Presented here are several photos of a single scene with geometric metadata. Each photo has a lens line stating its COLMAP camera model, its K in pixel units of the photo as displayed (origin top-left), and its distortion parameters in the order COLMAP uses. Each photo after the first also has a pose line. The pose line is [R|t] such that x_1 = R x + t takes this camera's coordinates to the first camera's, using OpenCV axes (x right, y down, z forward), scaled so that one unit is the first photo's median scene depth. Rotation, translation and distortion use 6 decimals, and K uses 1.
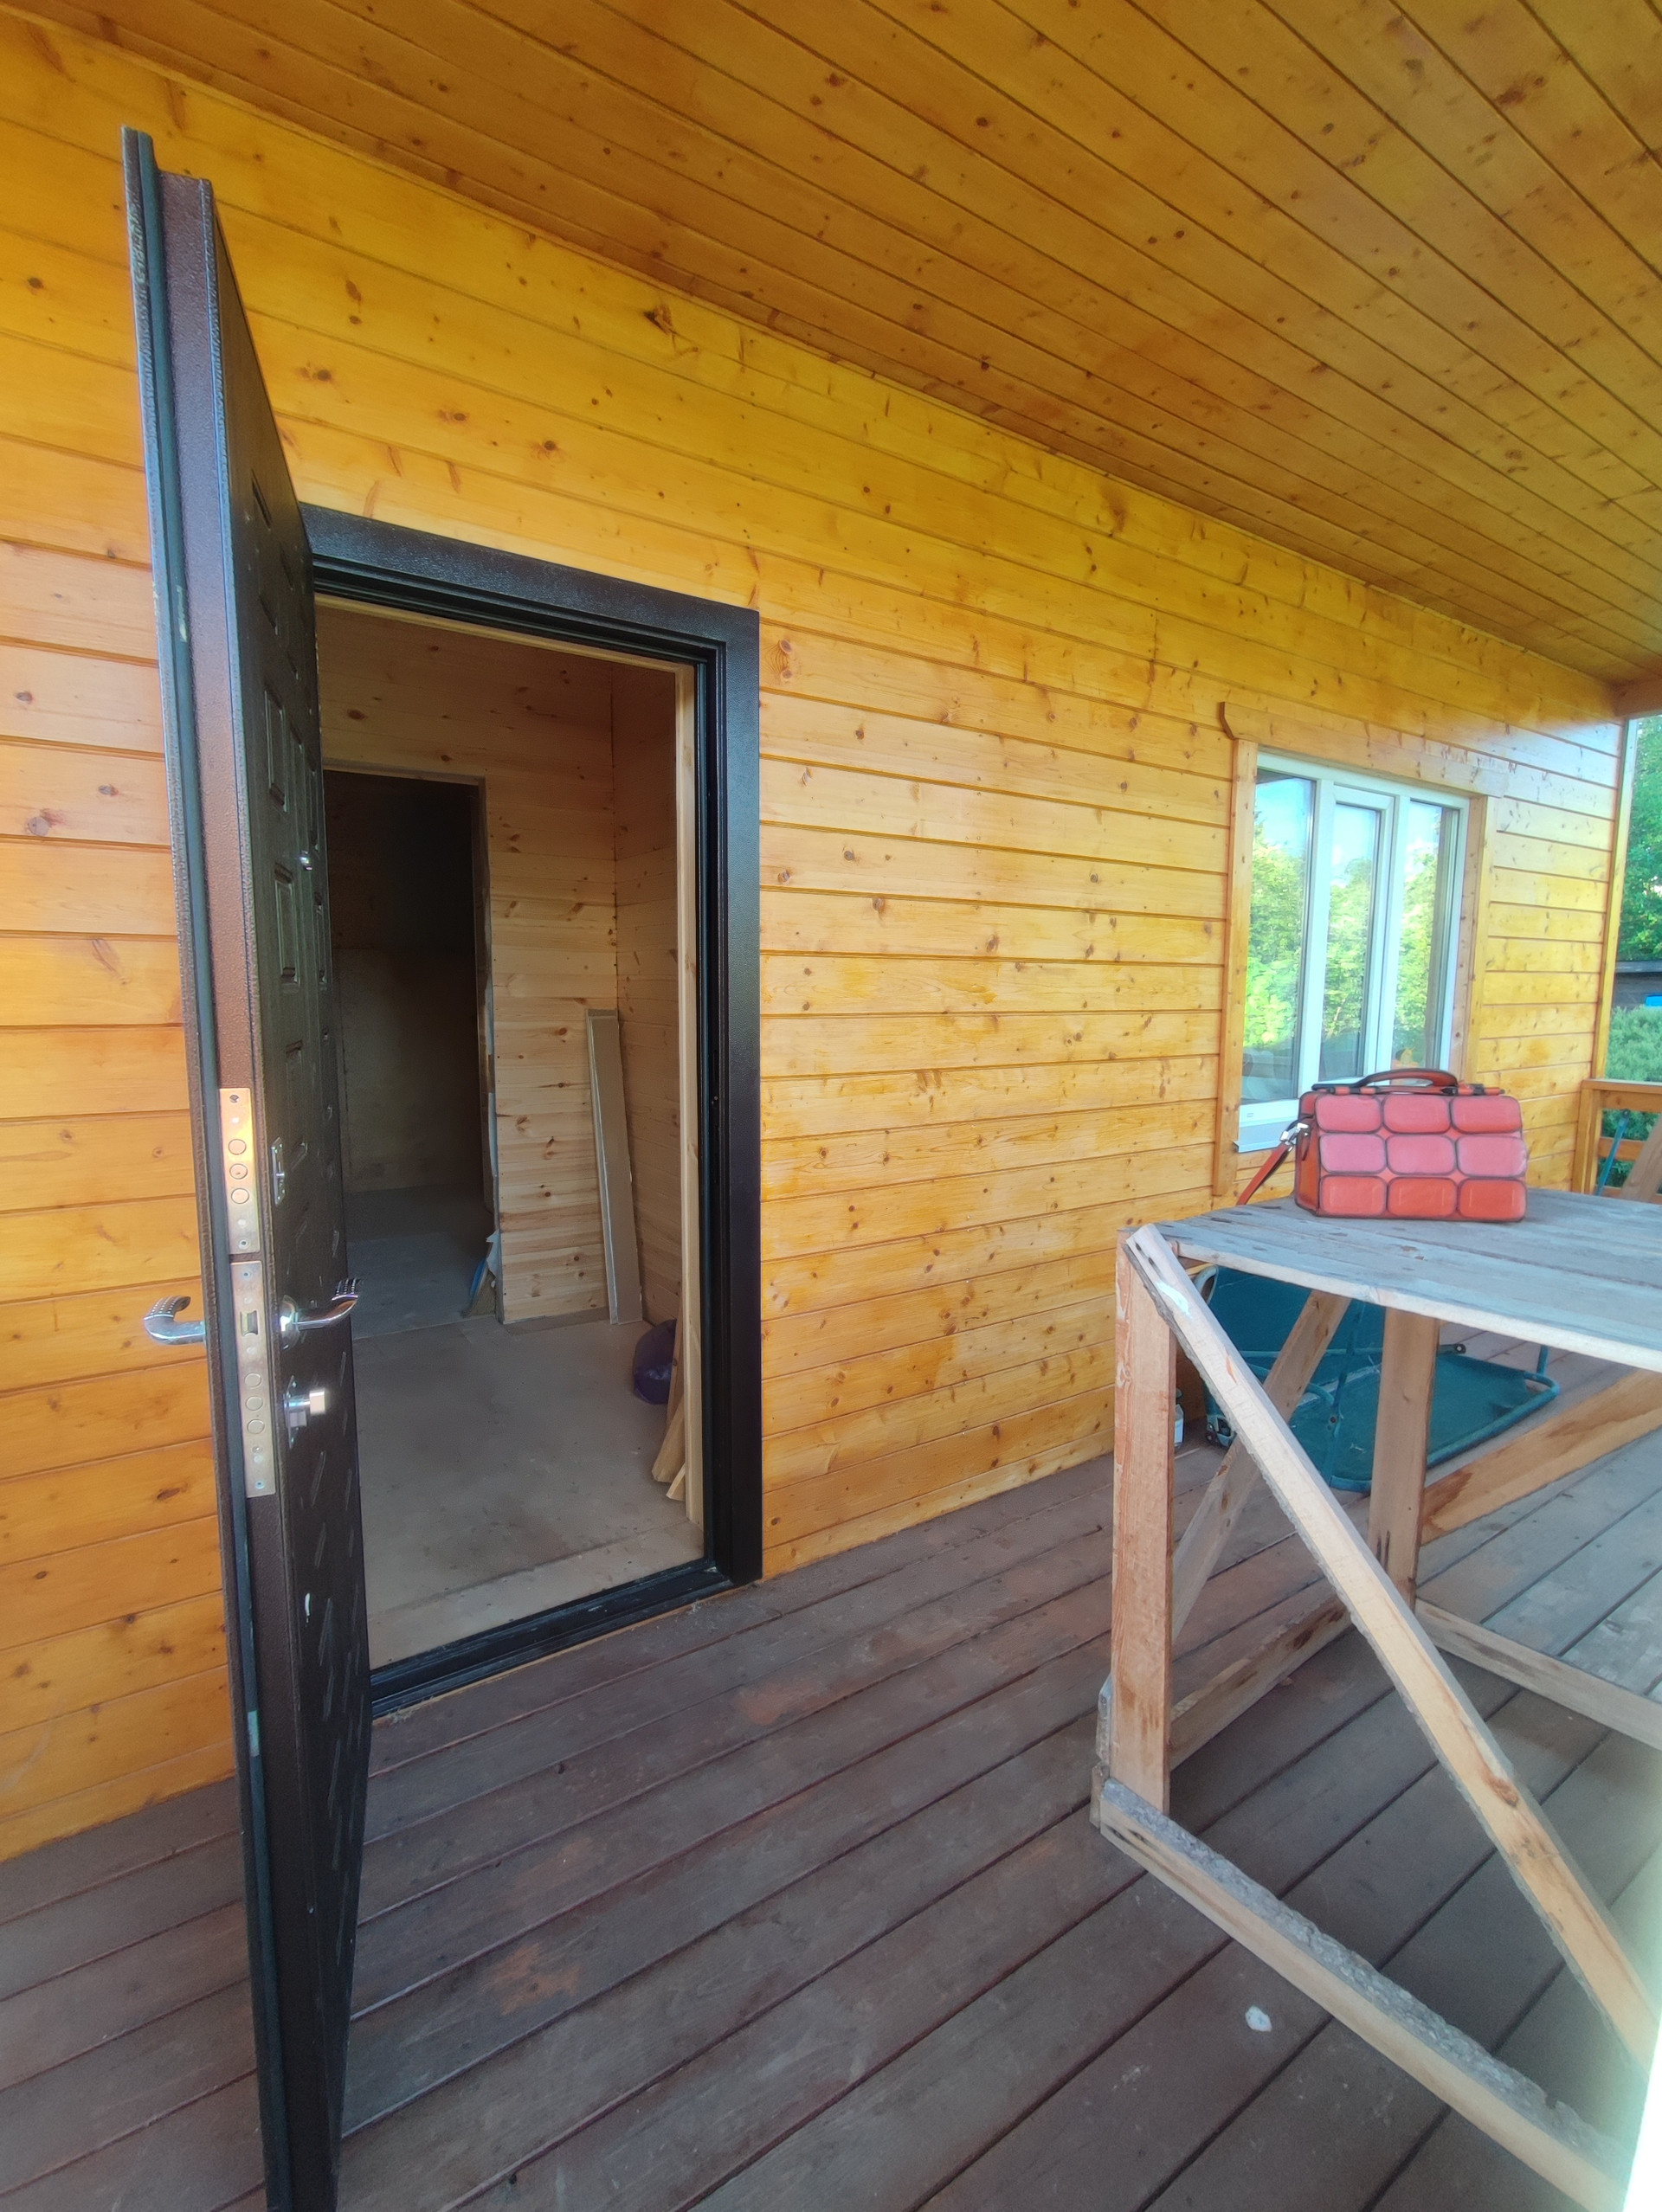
lens RADIAL K [[996.7, 0, 841.9], [0, 996.7, 1102.3], [0, 0, 1]] dist [0.003933, -0.000627]
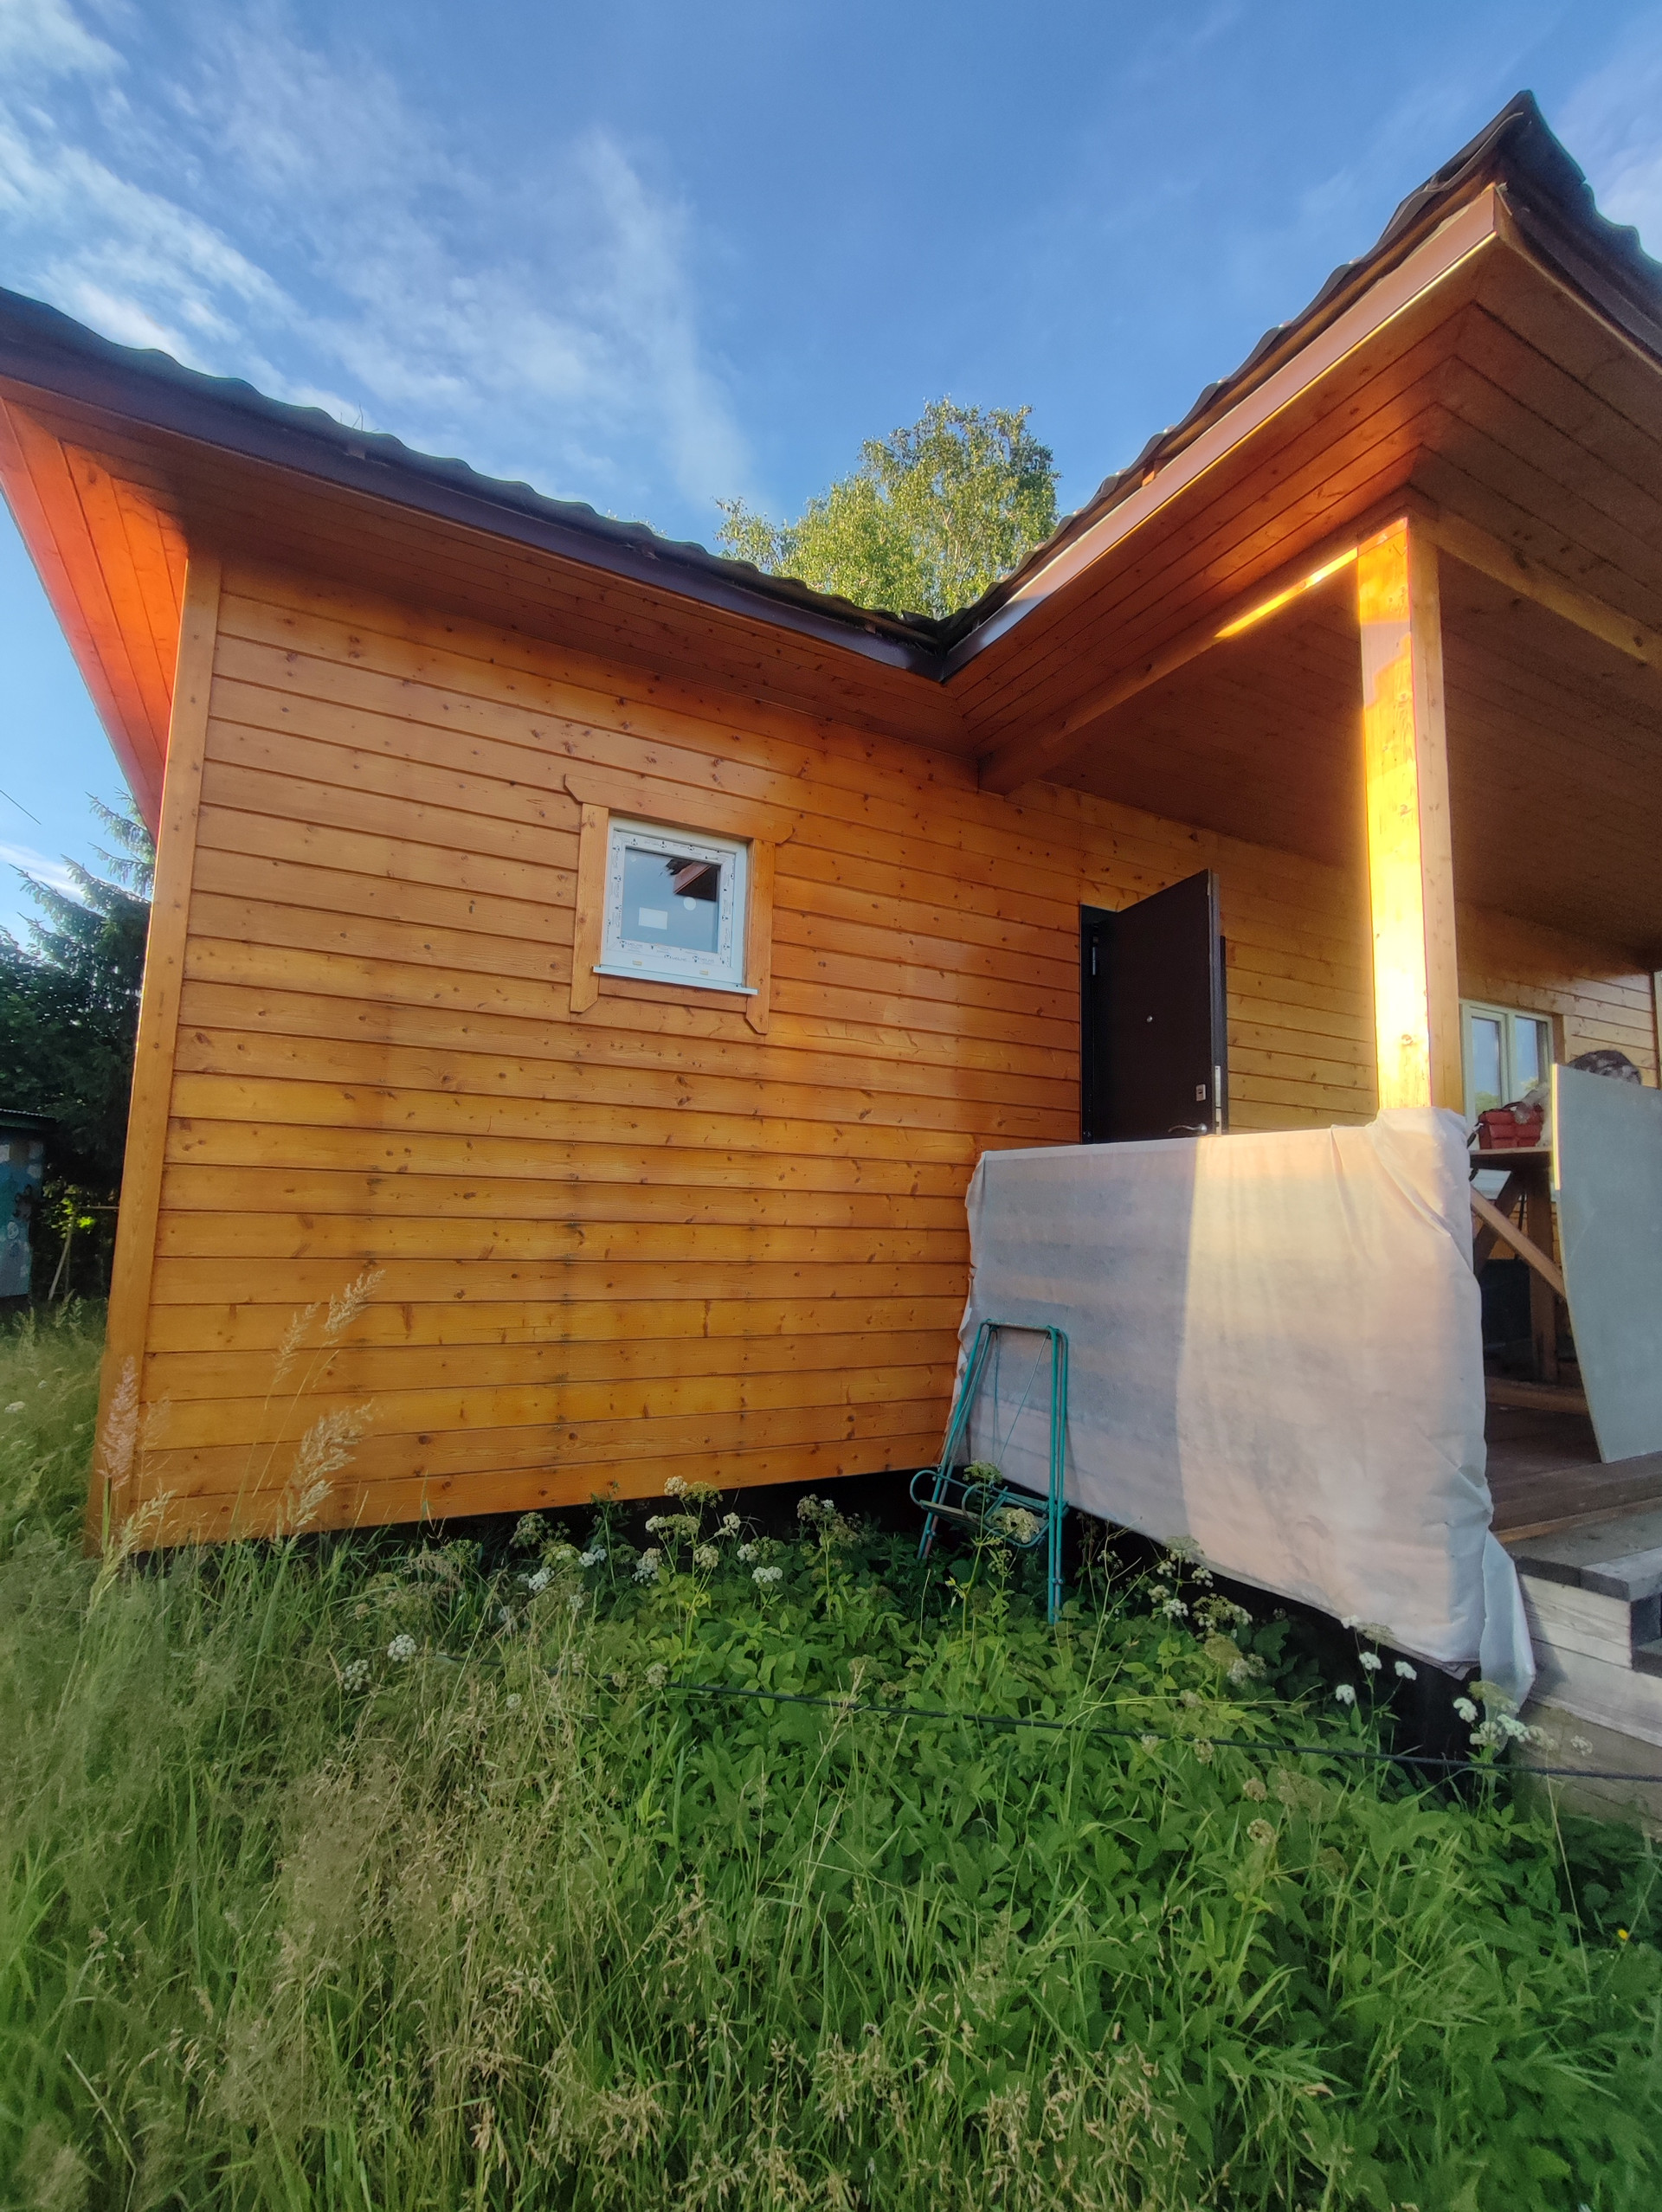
lens RADIAL K [[996.7, 0, 841.5], [0, 996.7, 1102.6], [0, 0, 1]] dist [0.003933, -0.000627]
pose [[0.995186, 0.006608, -0.097786, -0.696003], [-0.029271, 0.972229, -0.232194, 0.455593], [0.093536, 0.233938, 0.967742, -1.232190]]
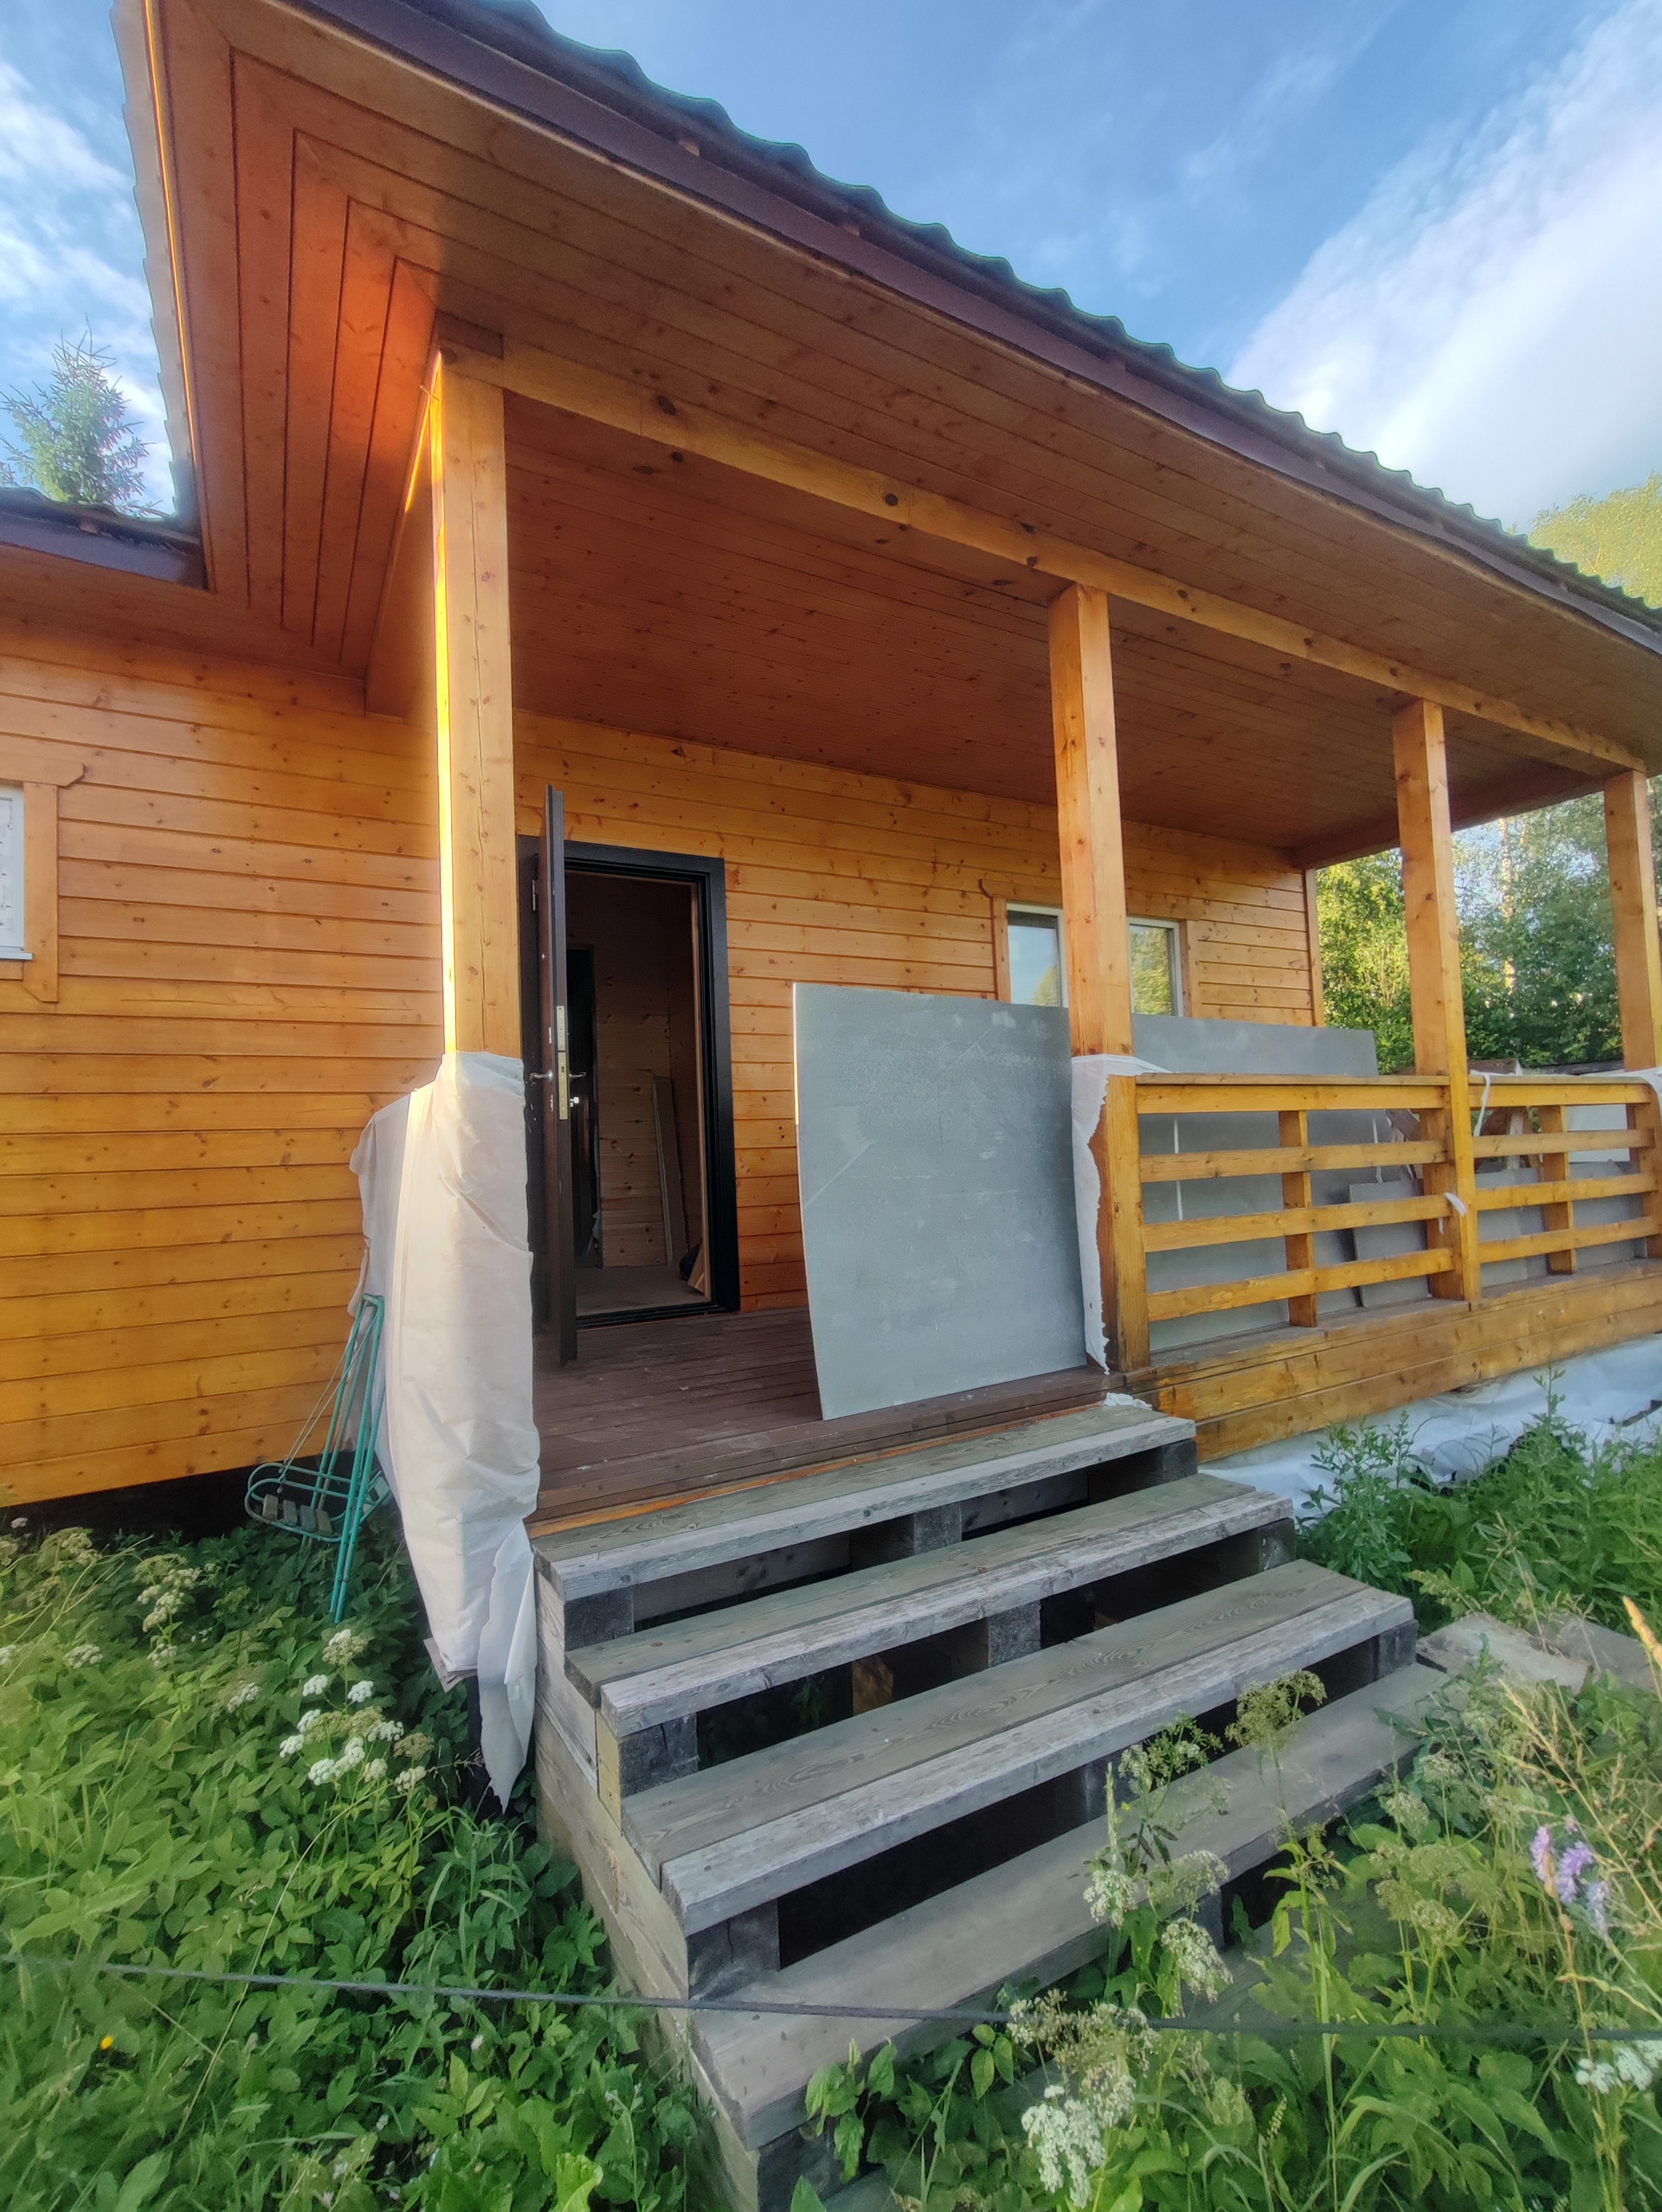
lens RADIAL K [[996.7, 0, 825.4], [0, 996.7, 1105.5], [0, 0, 1]] dist [0.003933, -0.000627]
pose [[0.996129, -0.052546, -0.070463, 0.250294], [0.039895, 0.984593, -0.170247, 0.416388], [0.078323, 0.166777, 0.982879, -1.018834]]
